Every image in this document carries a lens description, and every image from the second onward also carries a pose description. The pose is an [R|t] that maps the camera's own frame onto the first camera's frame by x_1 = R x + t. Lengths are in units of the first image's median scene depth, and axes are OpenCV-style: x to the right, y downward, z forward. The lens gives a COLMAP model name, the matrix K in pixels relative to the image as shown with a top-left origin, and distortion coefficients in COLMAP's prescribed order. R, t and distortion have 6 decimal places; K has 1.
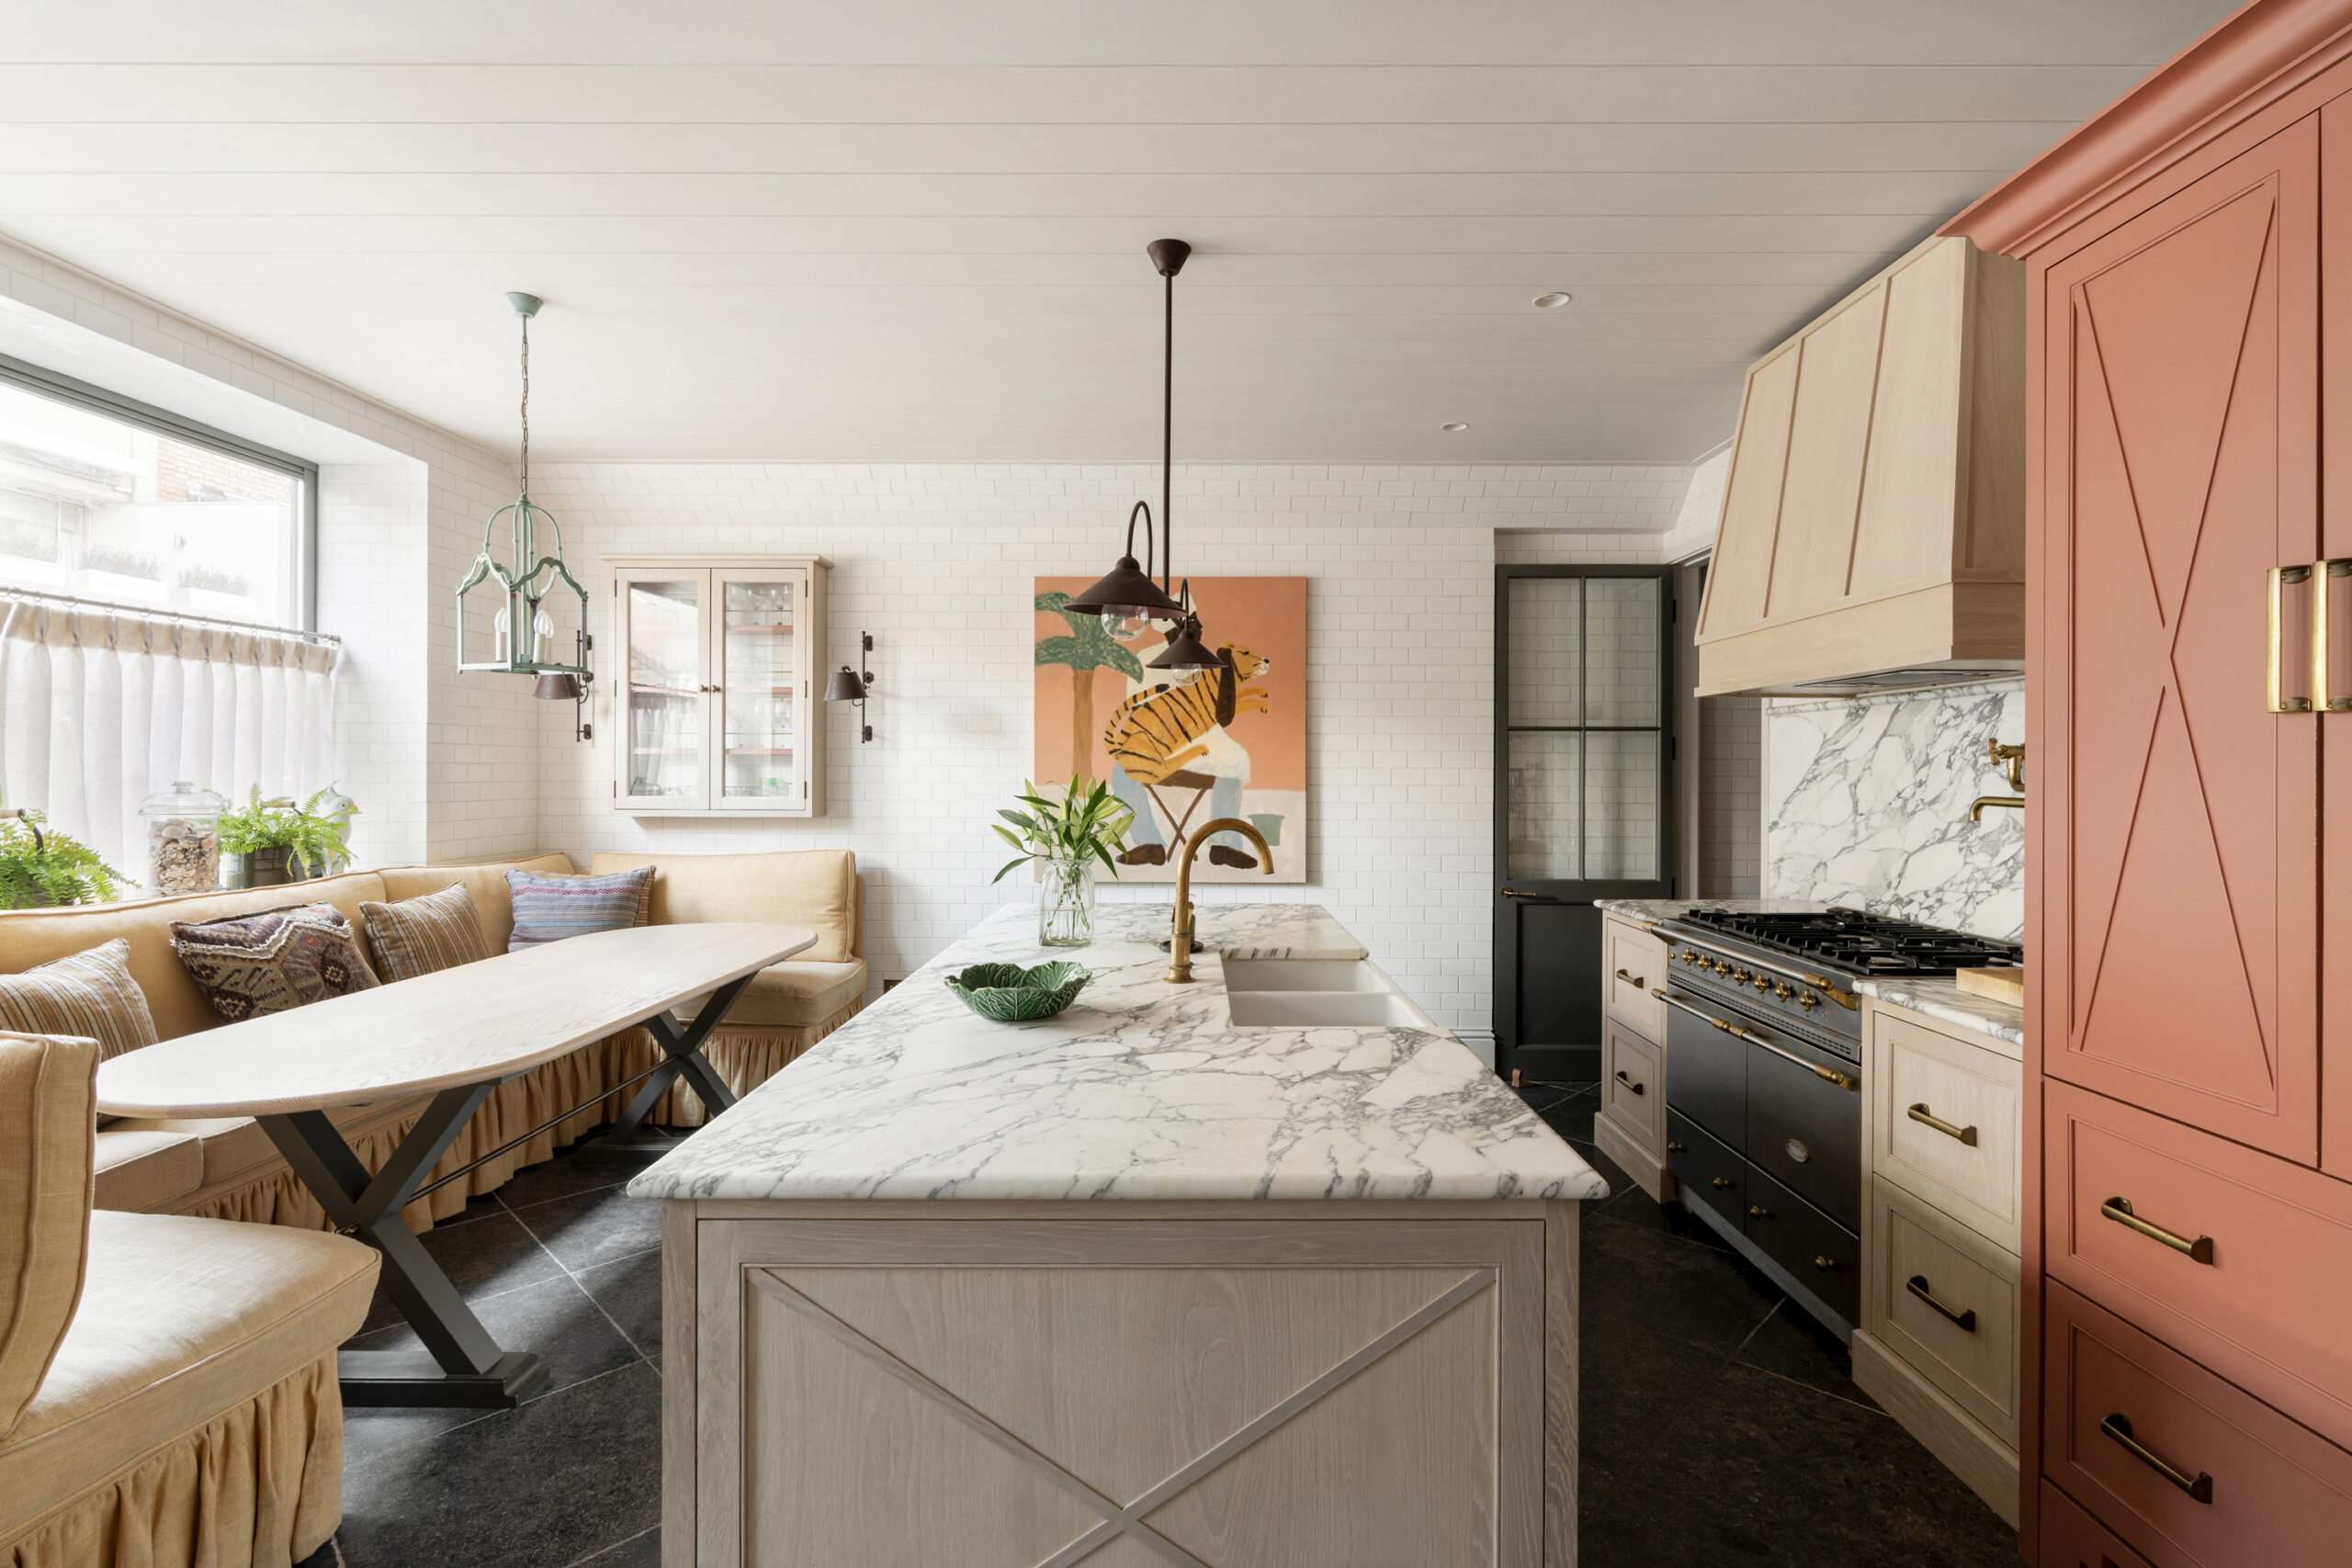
lens RADIAL K [[1085.2, 0, 1172.9], [0, 1085.2, 764.6], [0, 0, 1]] dist [-0.001679, 0.000013]
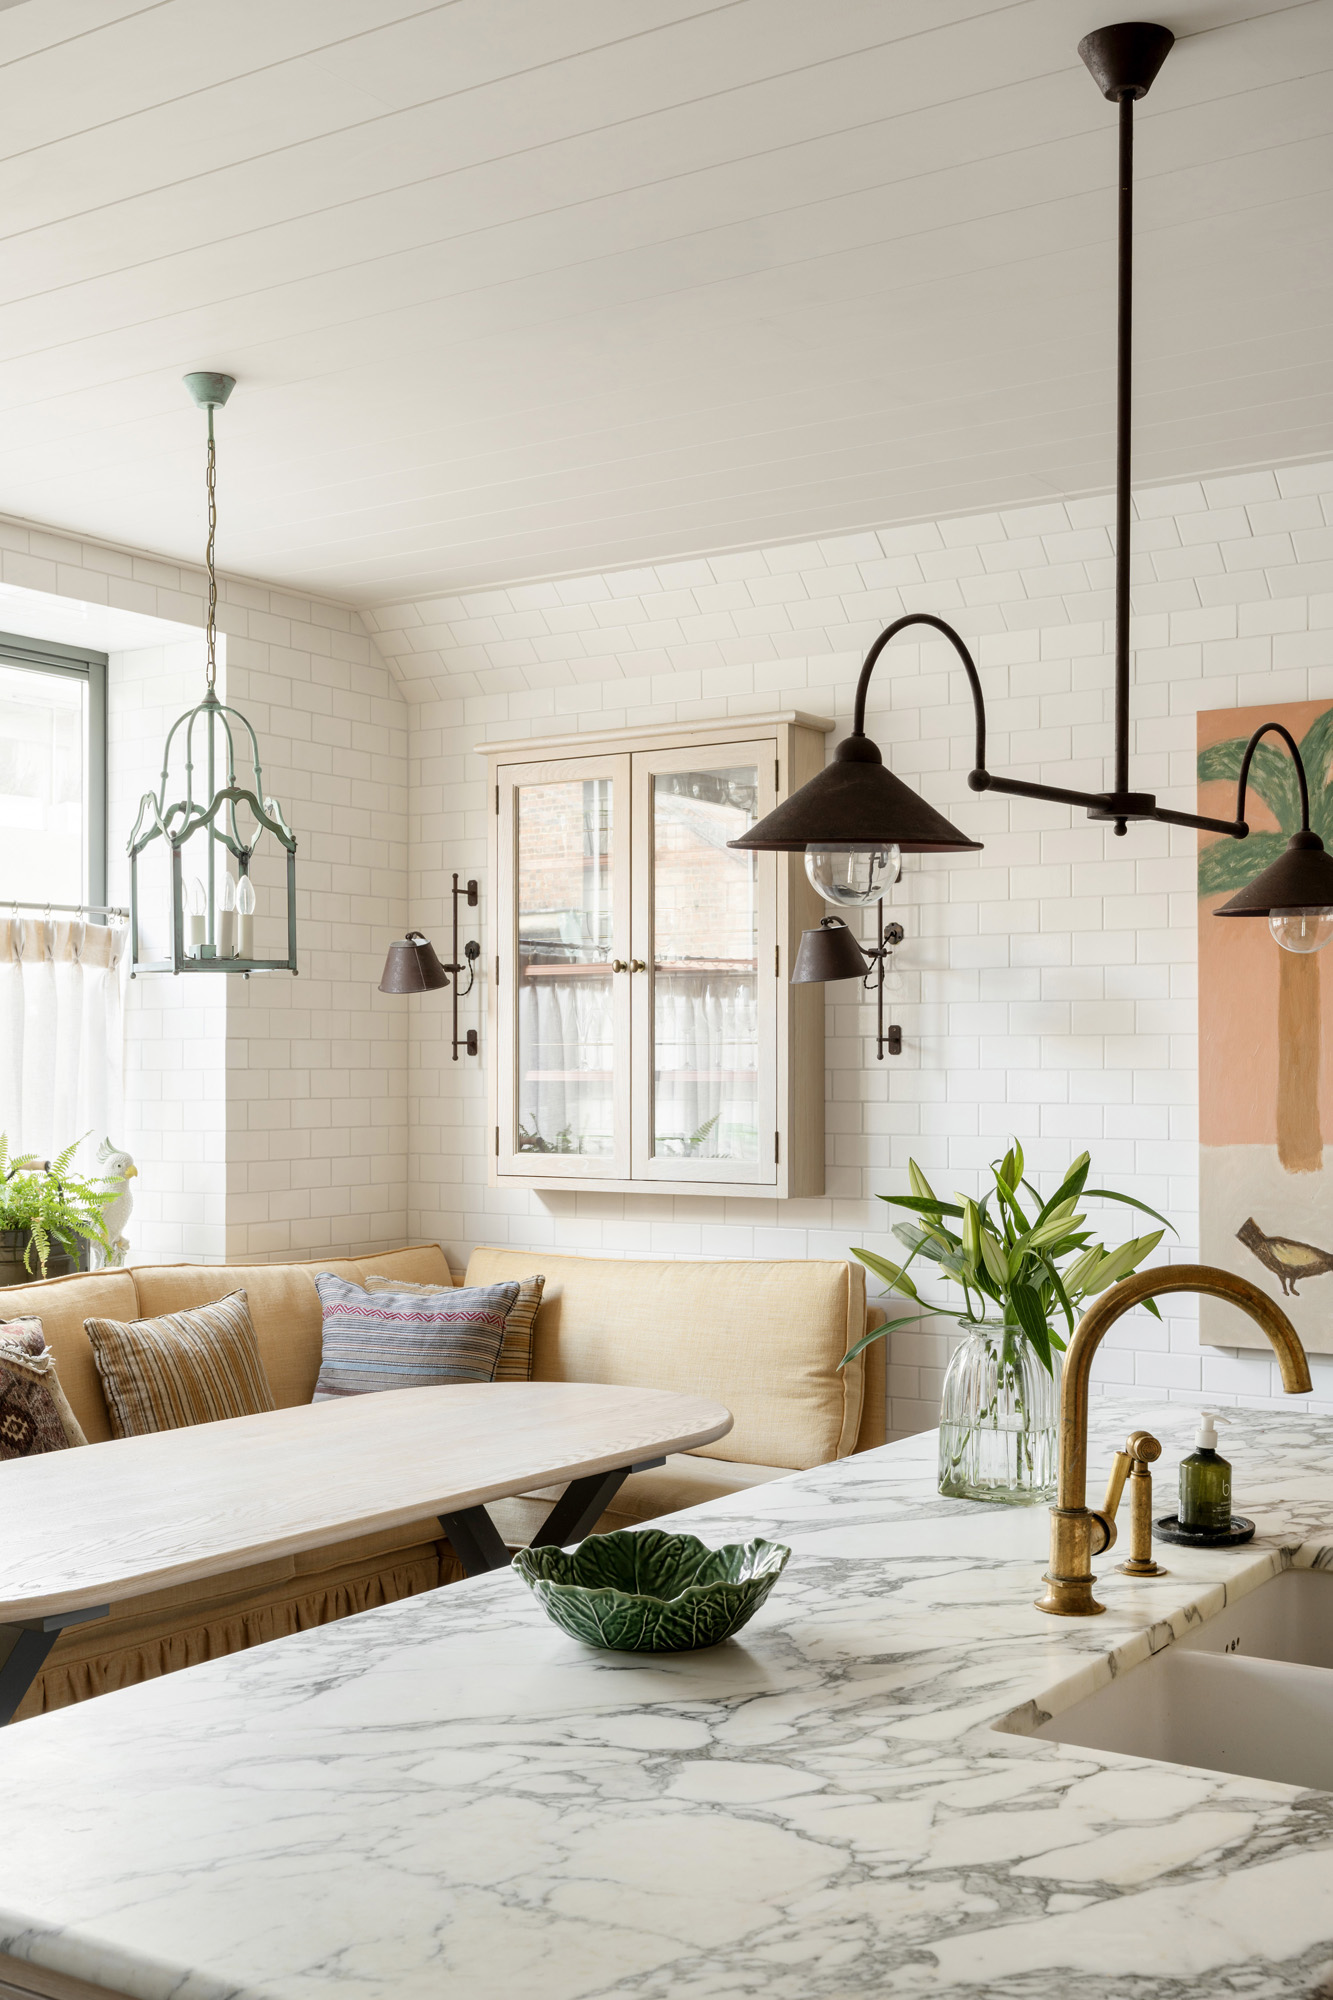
lens RADIAL K [[2181.1, 0, 670.9], [0, 2181.1, 1017.0], [0, 0, 1]] dist [0.002220, 0.000000]
pose [[0.832010, -0.017426, -0.554488, 0.320908], [0.009745, 0.999811, -0.016798, -0.034834], [0.554676, 0.008572, 0.832022, 0.095990]]
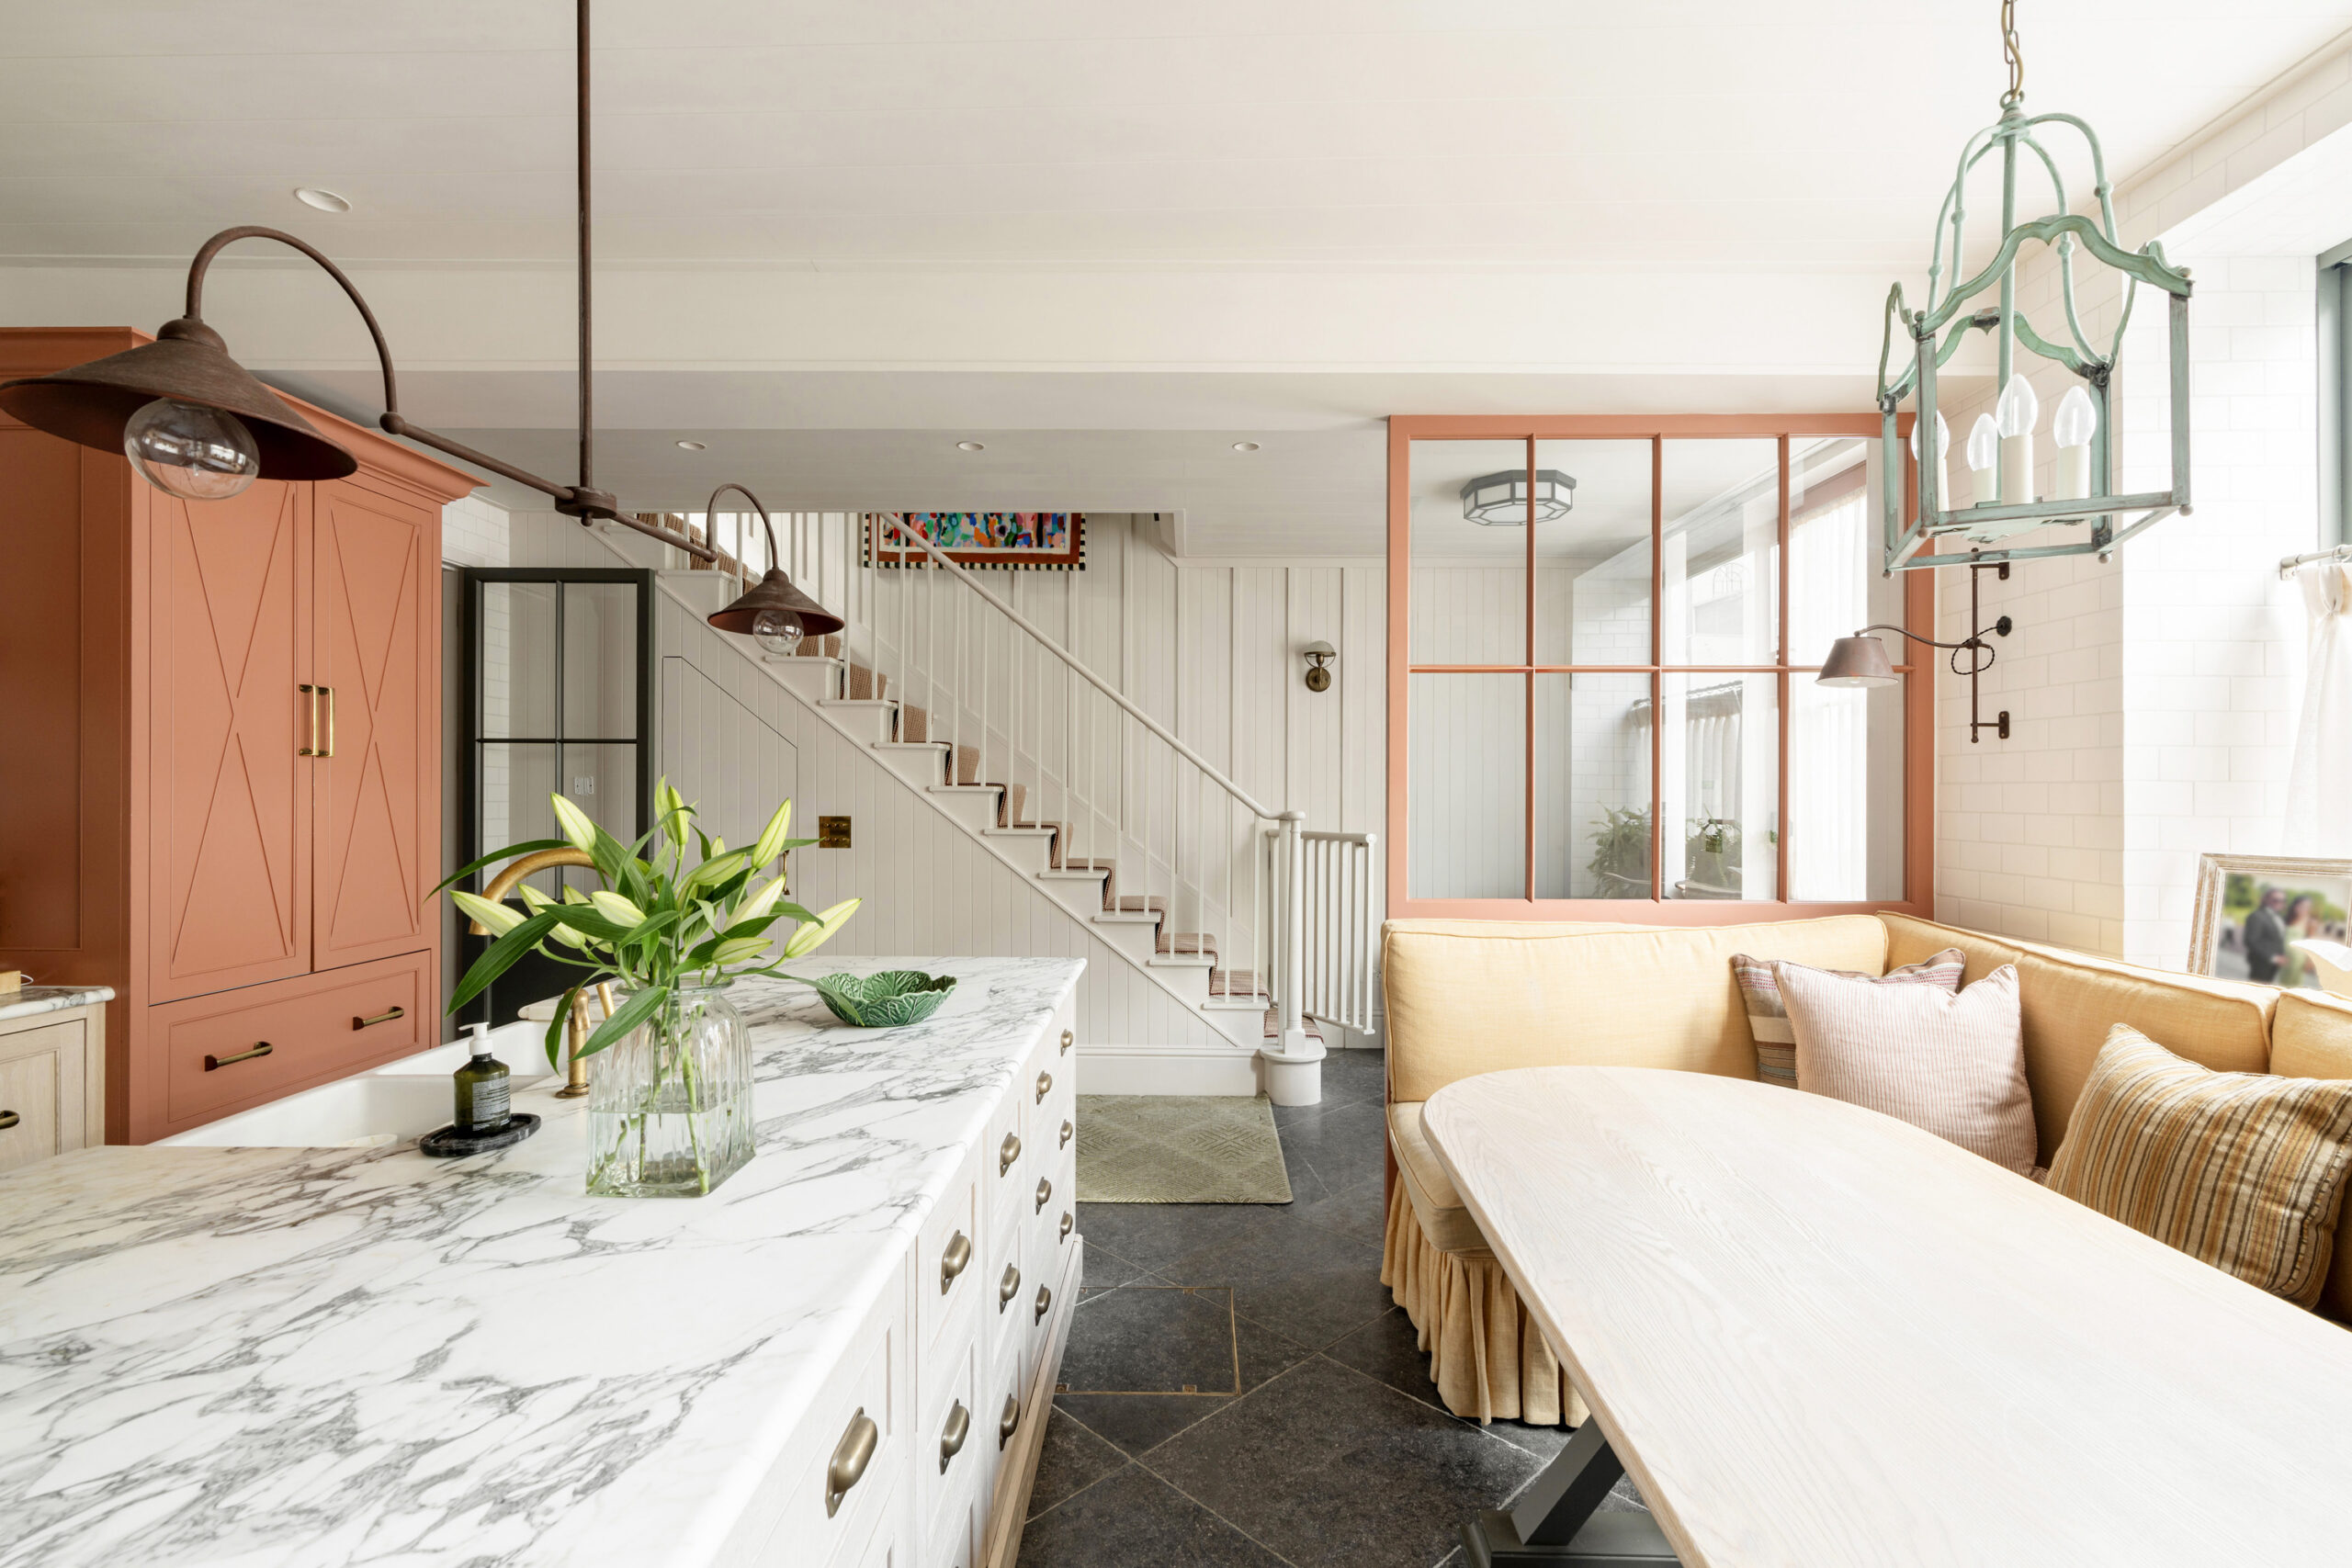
lens RADIAL K [[1085.2, 0, 1183.9], [0, 1085.2, 796.8], [0, 0, 1]] dist [-0.001679, 0.000013]
pose [[-0.999868, -0.012153, -0.010752, -0.356125], [-0.012096, 0.999913, -0.005318, 0.015367], [0.010816, -0.005188, -0.999928, 1.564631]]
